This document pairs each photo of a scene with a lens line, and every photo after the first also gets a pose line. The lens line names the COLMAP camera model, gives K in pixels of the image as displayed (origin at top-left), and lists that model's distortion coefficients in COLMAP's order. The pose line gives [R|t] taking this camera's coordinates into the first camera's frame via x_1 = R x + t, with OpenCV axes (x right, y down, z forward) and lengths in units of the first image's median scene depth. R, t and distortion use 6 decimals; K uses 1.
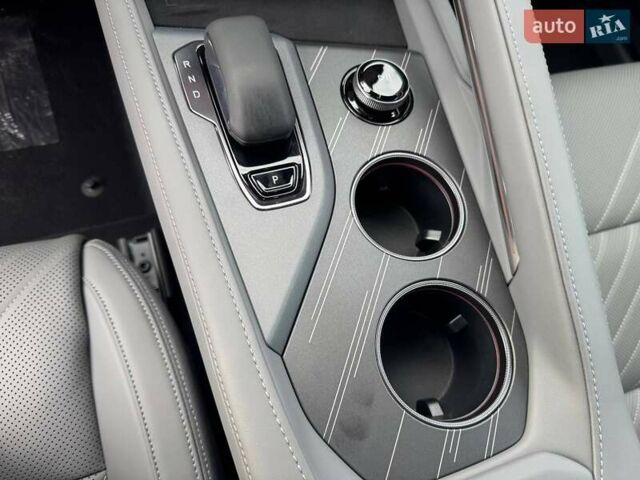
lens RADIAL K [[481.5, 0, 320.0], [0, 481.5, 240.0], [0, 0, 1]] dist [0.038578, -0.049129]
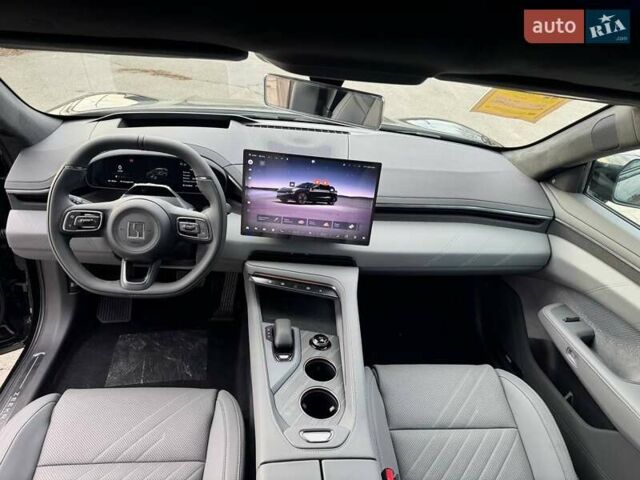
lens RADIAL K [[452.2, 0, 321.9], [0, 452.2, 248.3], [0, 0, 1]] dist [0.032930, -0.096502]
pose [[0.982325, 0.050252, -0.180309, 0.540157], [-0.157328, 0.743563, -0.649894, 1.021014], [0.101413, 0.666775, 0.738327, -1.453438]]
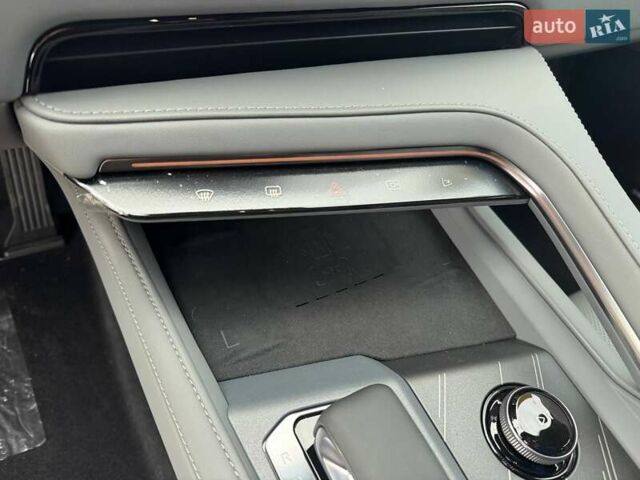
lens RADIAL K [[481.5, 0, 320.0], [0, 481.5, 240.0], [0, 0, 1]] dist [0.038578, -0.049129]
pose [[0.985640, -0.140702, 0.093363, -0.189277], [0.162683, 0.939414, -0.301722, -0.337185], [-0.045253, 0.312578, 0.948814, 0.171592]]
